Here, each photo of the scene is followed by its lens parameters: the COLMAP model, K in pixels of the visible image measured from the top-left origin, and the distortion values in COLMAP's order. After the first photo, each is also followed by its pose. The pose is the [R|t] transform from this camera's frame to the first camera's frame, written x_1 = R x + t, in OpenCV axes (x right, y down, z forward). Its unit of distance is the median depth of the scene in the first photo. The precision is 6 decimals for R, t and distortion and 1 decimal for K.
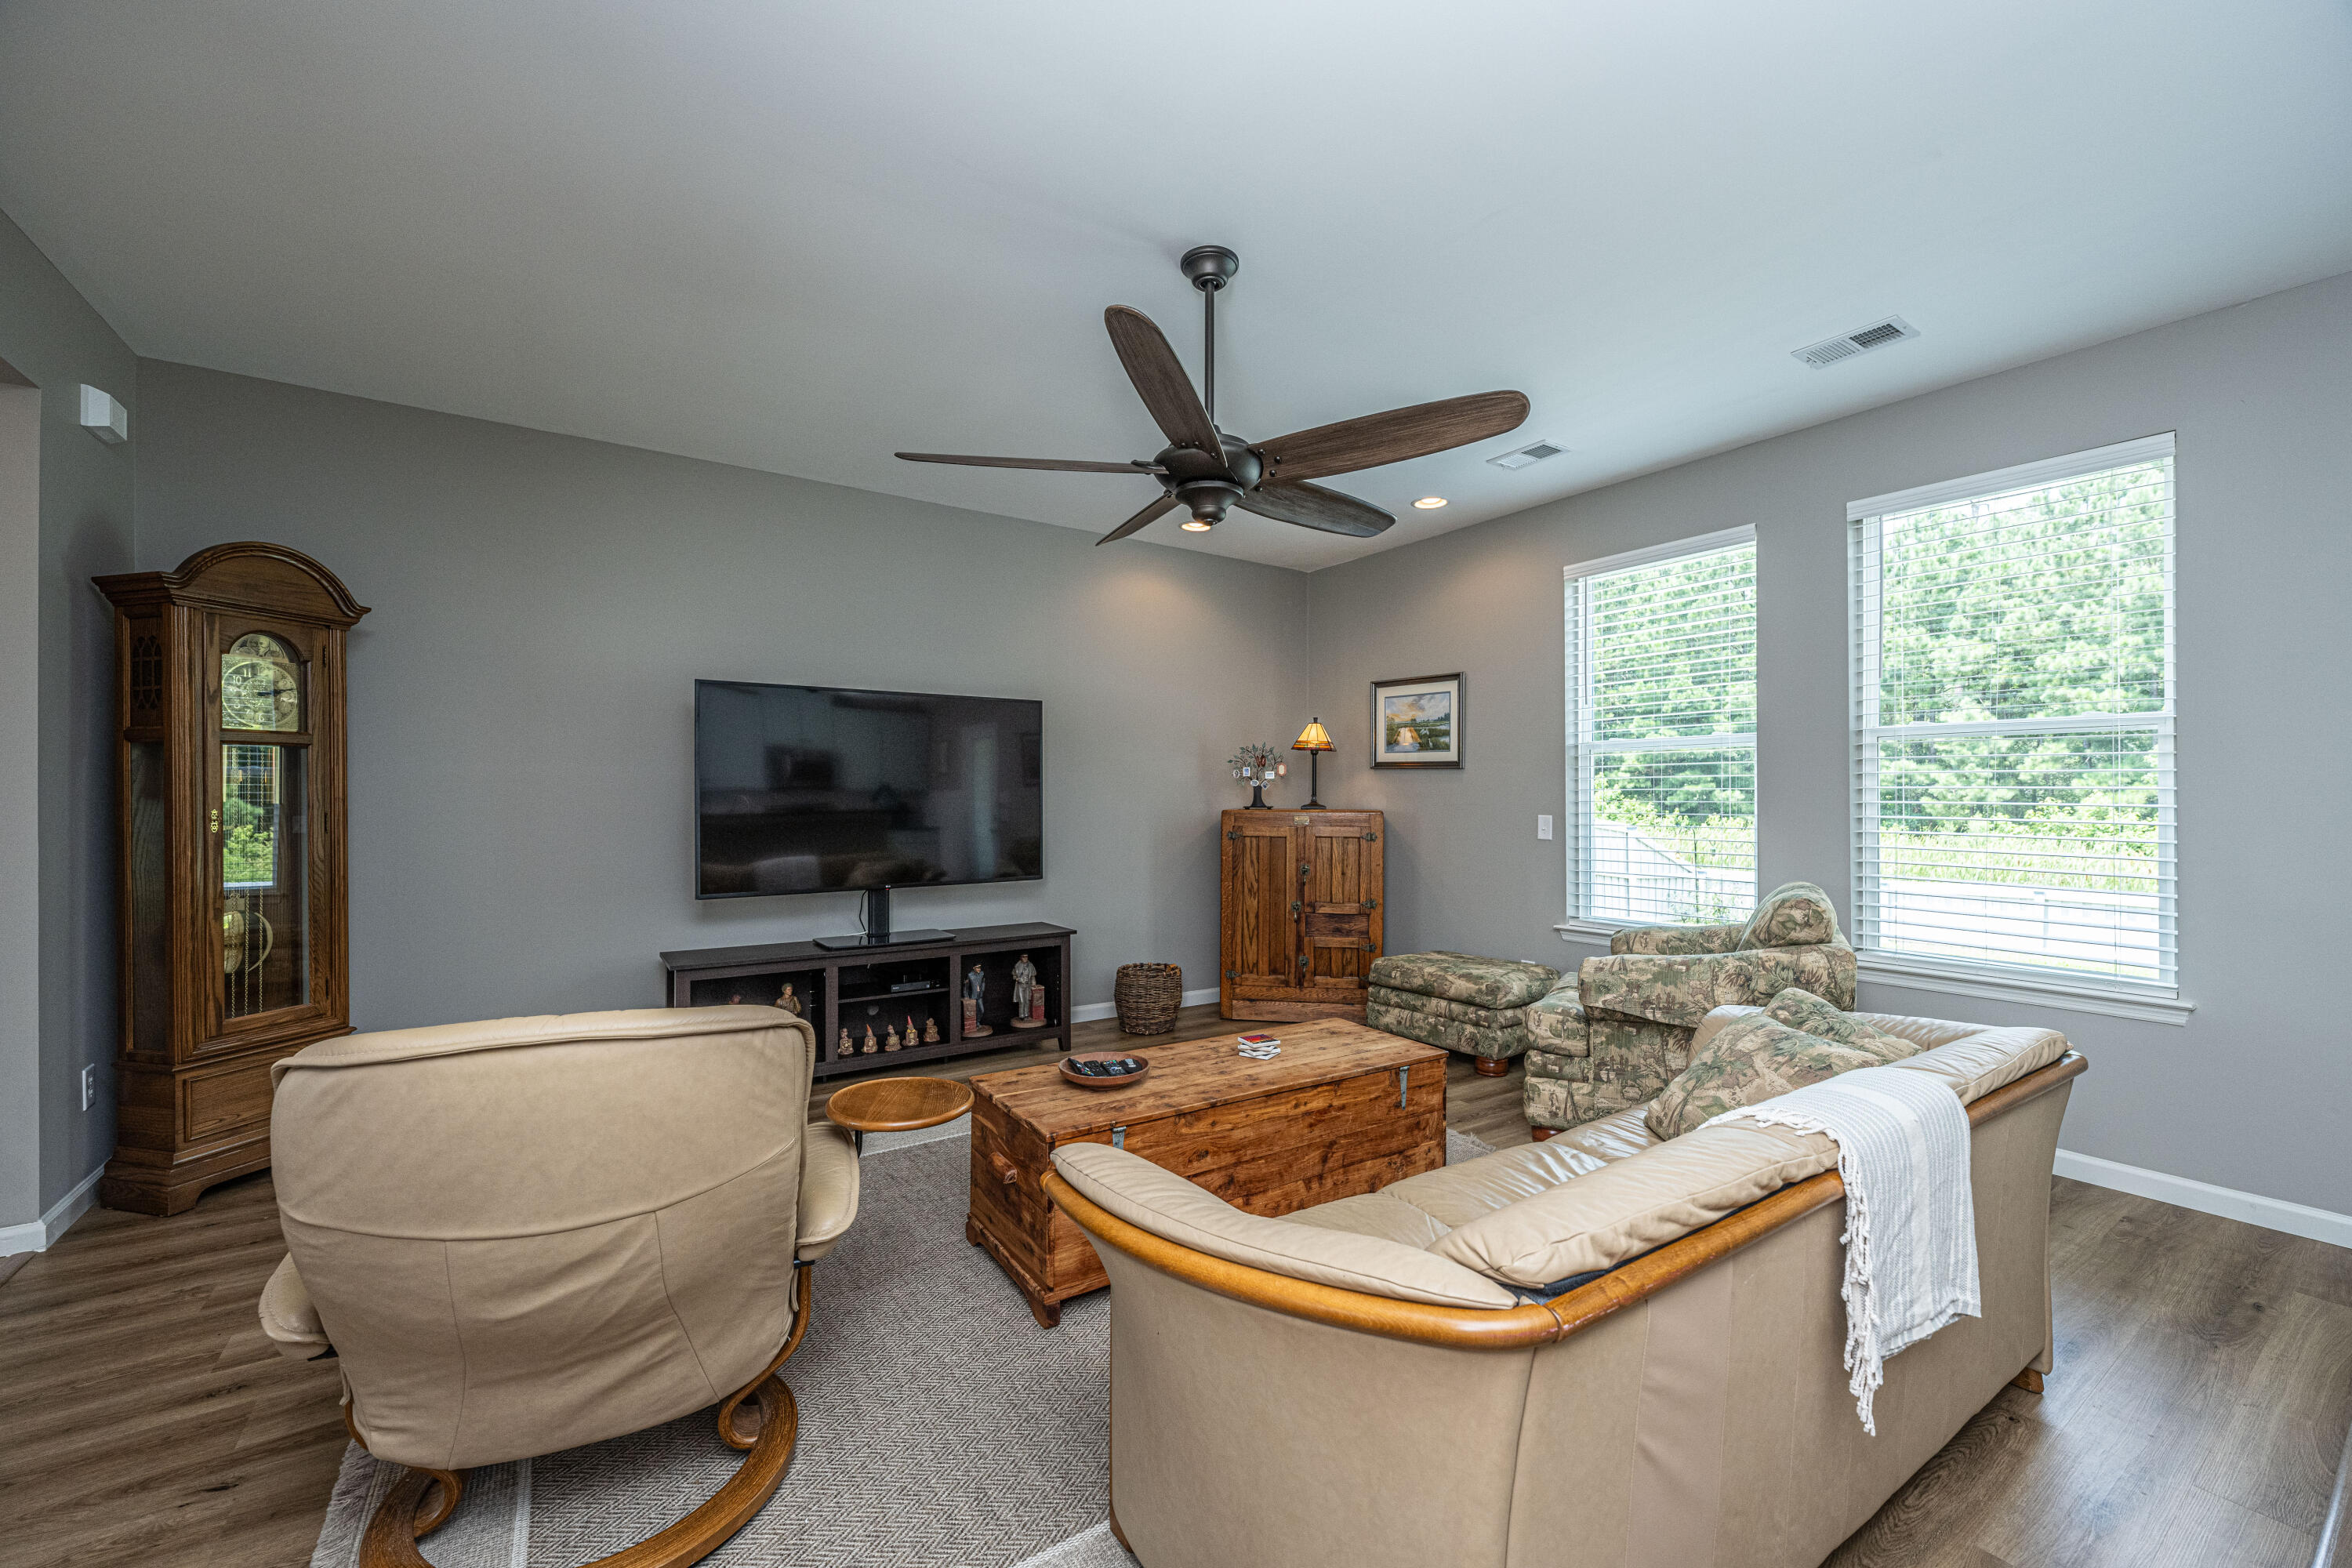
lens RADIAL K [[942.8, 0, 1185.7], [0, 942.8, 826.2], [0, 0, 1]] dist [-0.002366, 0.000153]
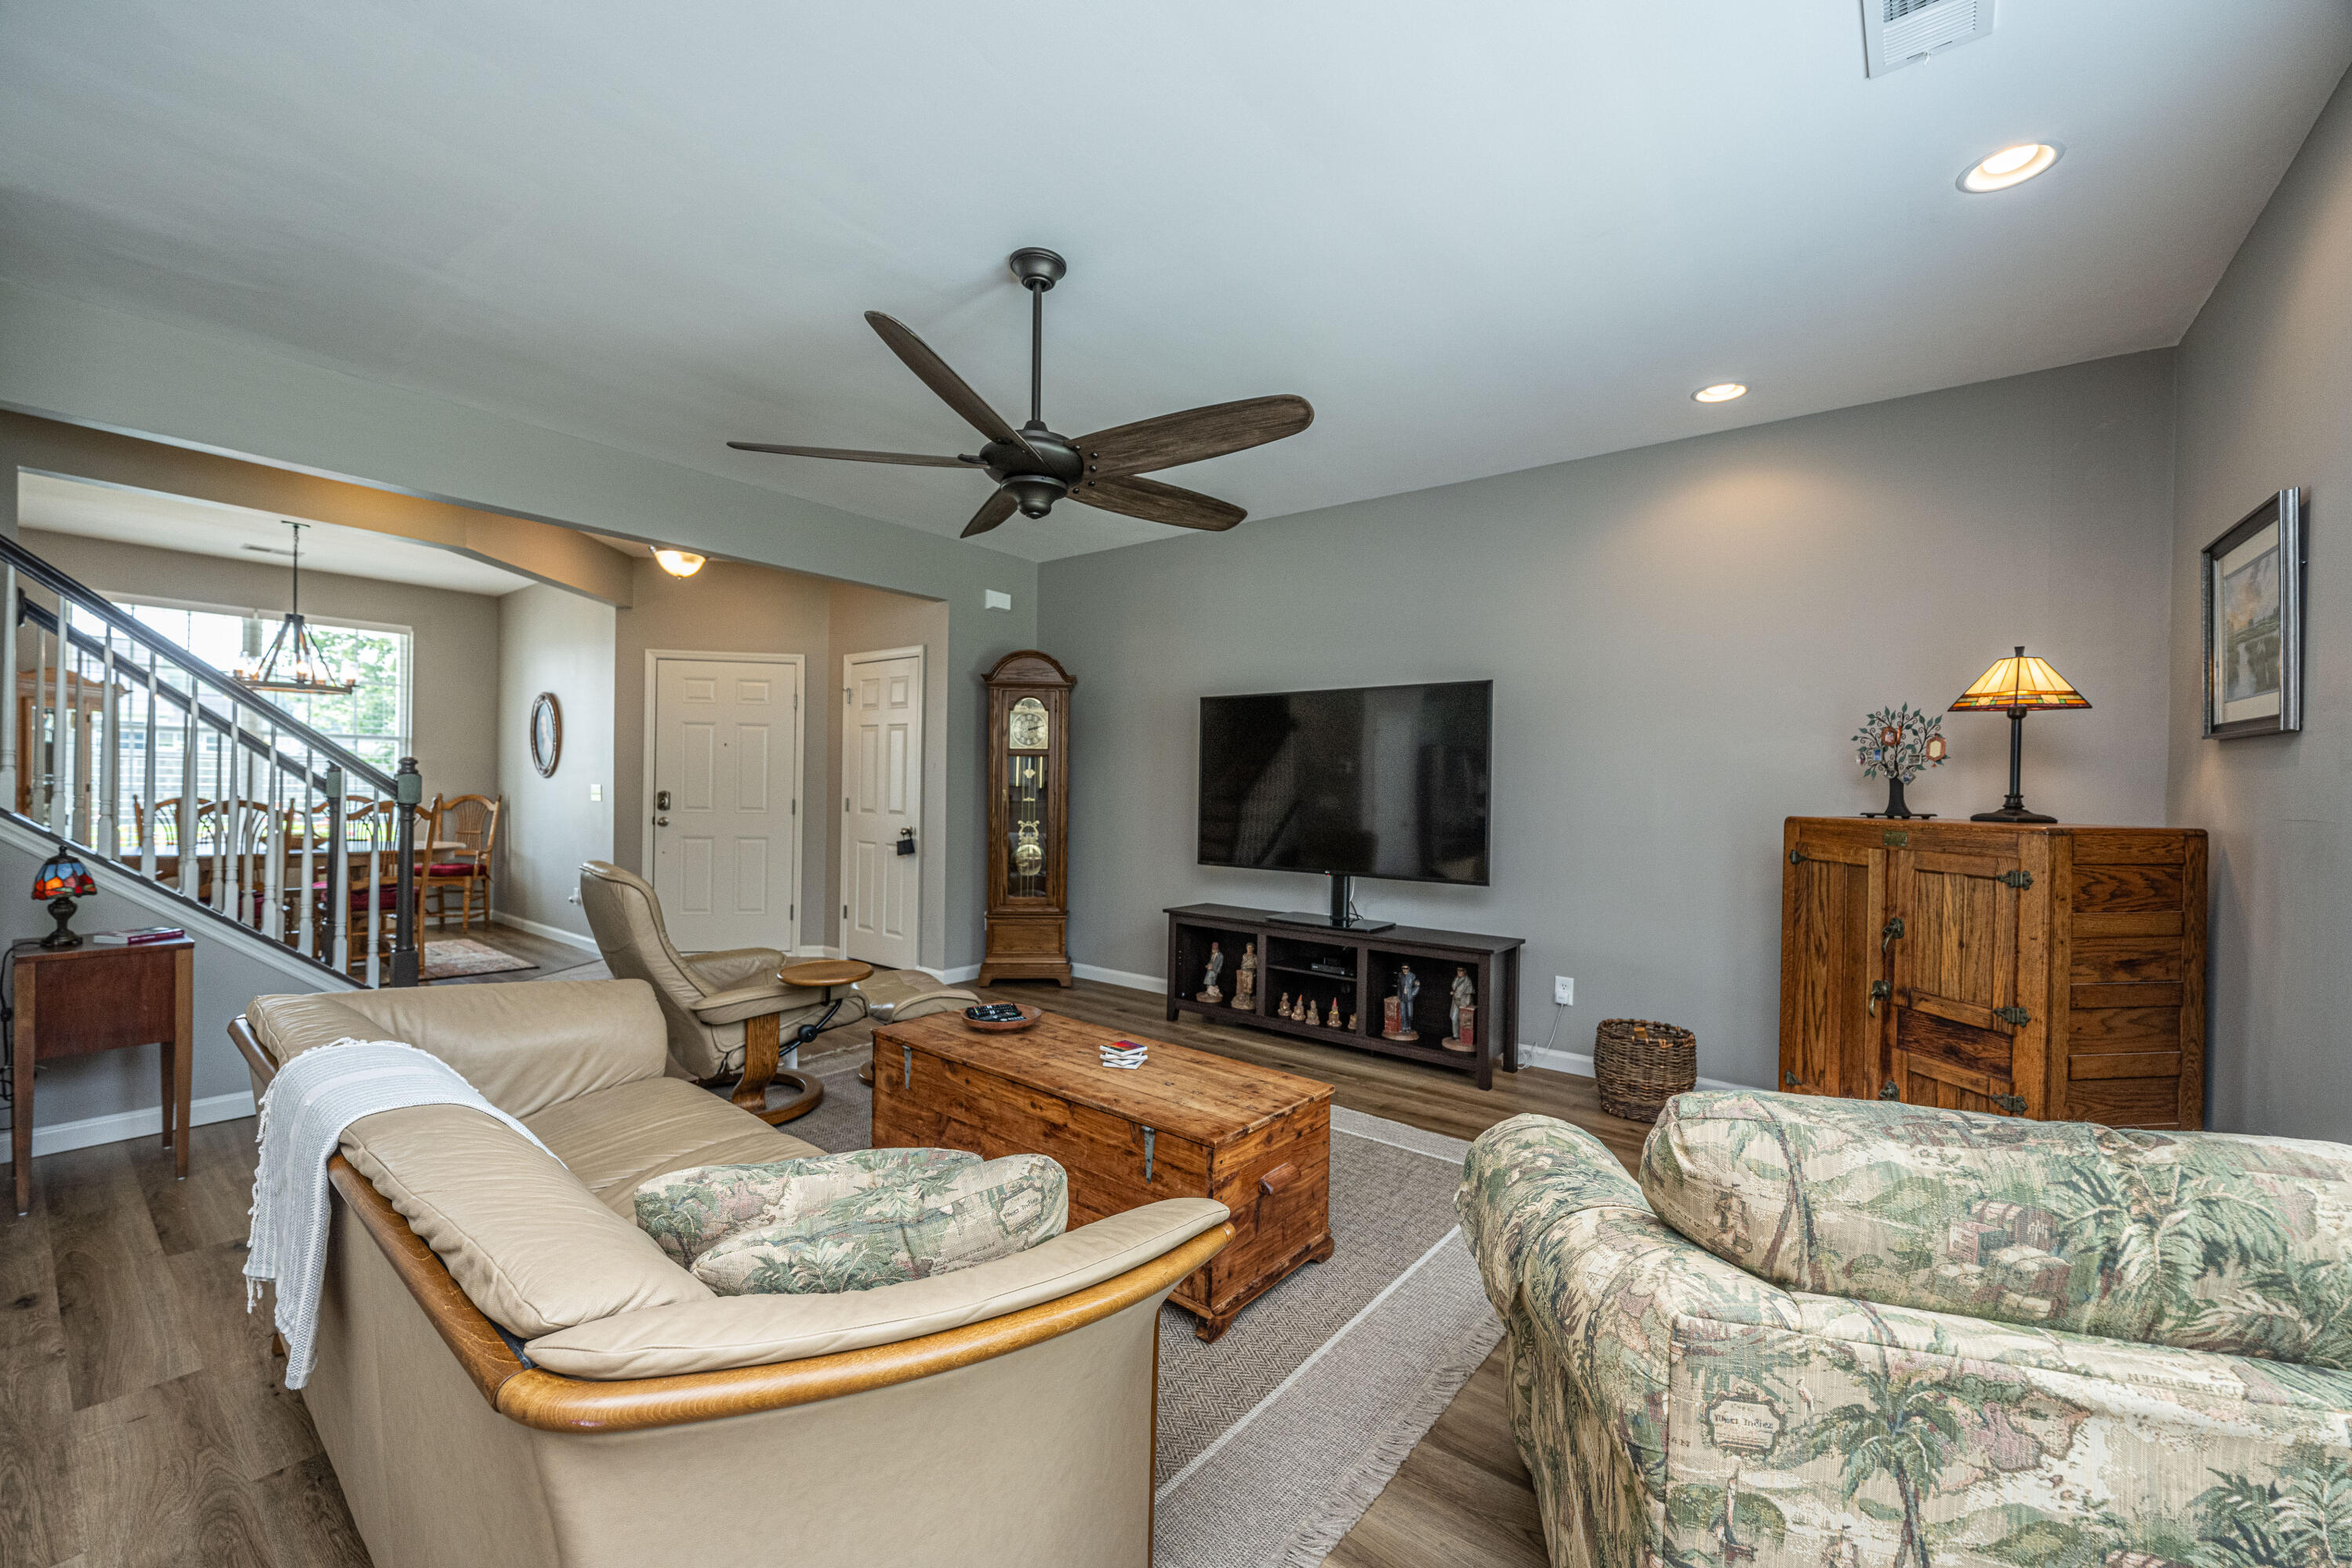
lens RADIAL K [[942.8, 0, 1163.2], [0, 942.8, 784.2], [0, 0, 1]] dist [-0.002366, 0.000153]
pose [[0.278725, 0.002980, -0.960366, 0.600365], [-0.044380, 0.998967, -0.009781, -0.015187], [0.959345, 0.045347, 0.278570, 0.470437]]
